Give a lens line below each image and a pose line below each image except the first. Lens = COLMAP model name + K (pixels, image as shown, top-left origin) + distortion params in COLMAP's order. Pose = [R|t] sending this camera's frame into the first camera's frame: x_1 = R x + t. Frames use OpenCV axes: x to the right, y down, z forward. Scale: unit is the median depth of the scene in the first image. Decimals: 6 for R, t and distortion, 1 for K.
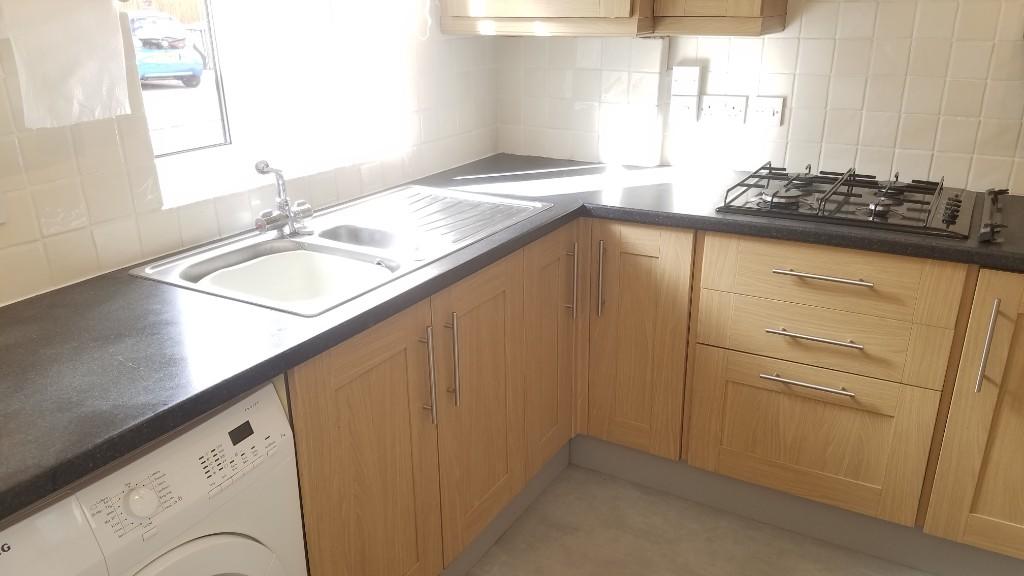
lens RADIAL K [[767.8, 0, 509.8], [0, 767.8, 303.5], [0, 0, 1]] dist [0.197380, -0.334360]
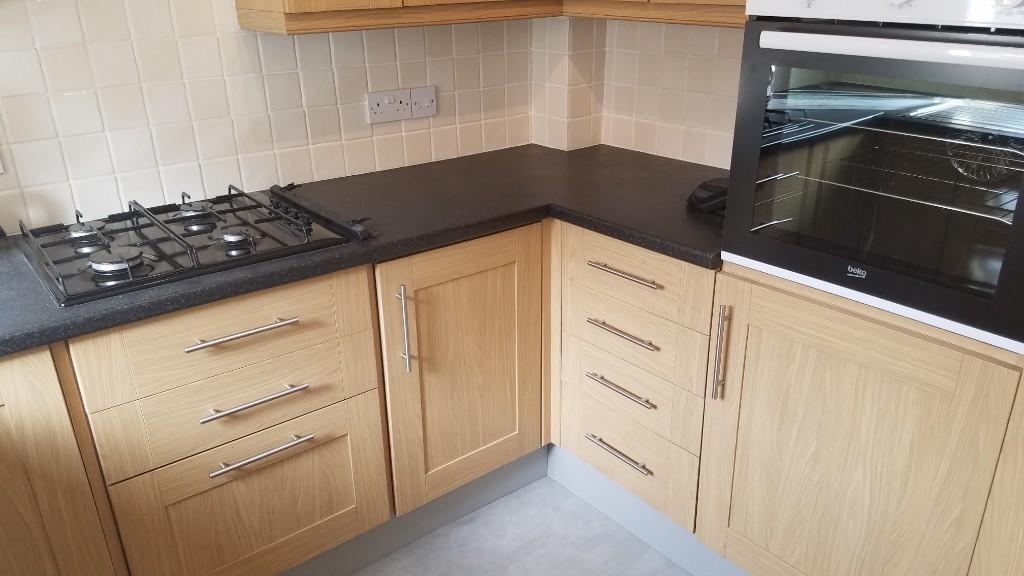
lens RADIAL K [[767.8, 0, 509.8], [0, 767.8, 303.5], [0, 0, 1]] dist [0.197380, -0.334360]
pose [[0.353415, -0.365679, 0.861032, -0.184115], [0.341053, 0.907447, 0.245405, -0.150633], [-0.871080, 0.206928, 0.445421, 0.331222]]
